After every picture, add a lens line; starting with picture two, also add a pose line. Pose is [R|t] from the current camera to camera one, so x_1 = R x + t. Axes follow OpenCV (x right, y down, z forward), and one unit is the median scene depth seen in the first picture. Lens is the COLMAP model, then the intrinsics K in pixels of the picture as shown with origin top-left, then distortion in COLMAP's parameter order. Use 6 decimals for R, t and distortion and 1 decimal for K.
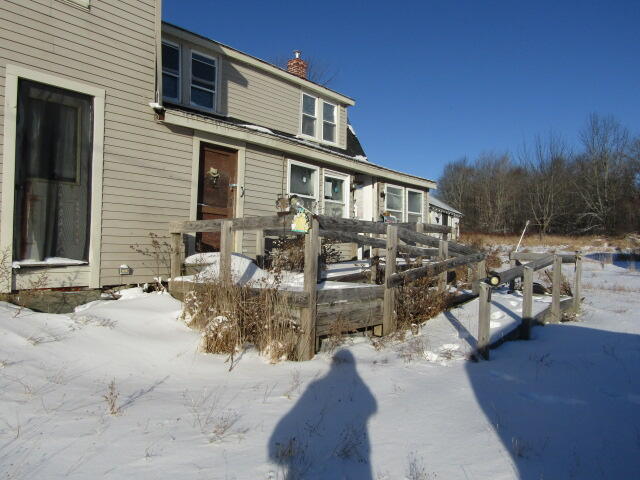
lens RADIAL K [[451.7, 0, 319.4], [0, 451.7, 244.8], [0, 0, 1]] dist [-0.023004, 0.006086]
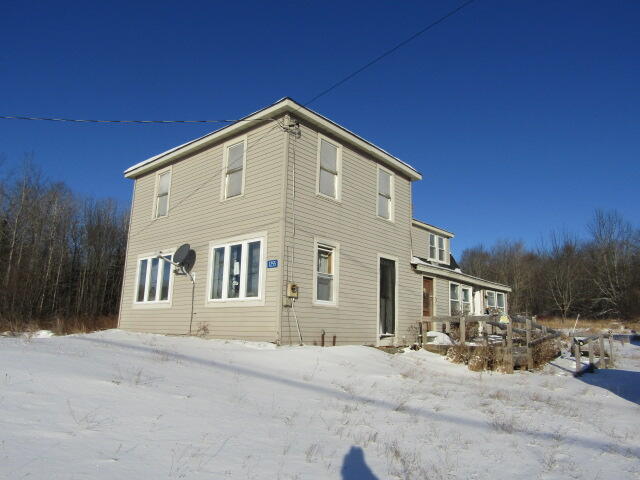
lens RADIAL K [[451.7, 0, 319.2], [0, 451.7, 238.6], [0, 0, 1]] dist [-0.023004, 0.006086]
pose [[0.999811, 0.007317, -0.018014, -0.384502], [-0.010572, 0.982149, -0.187809, -0.002950], [0.016319, 0.187964, 0.982040, -0.587441]]
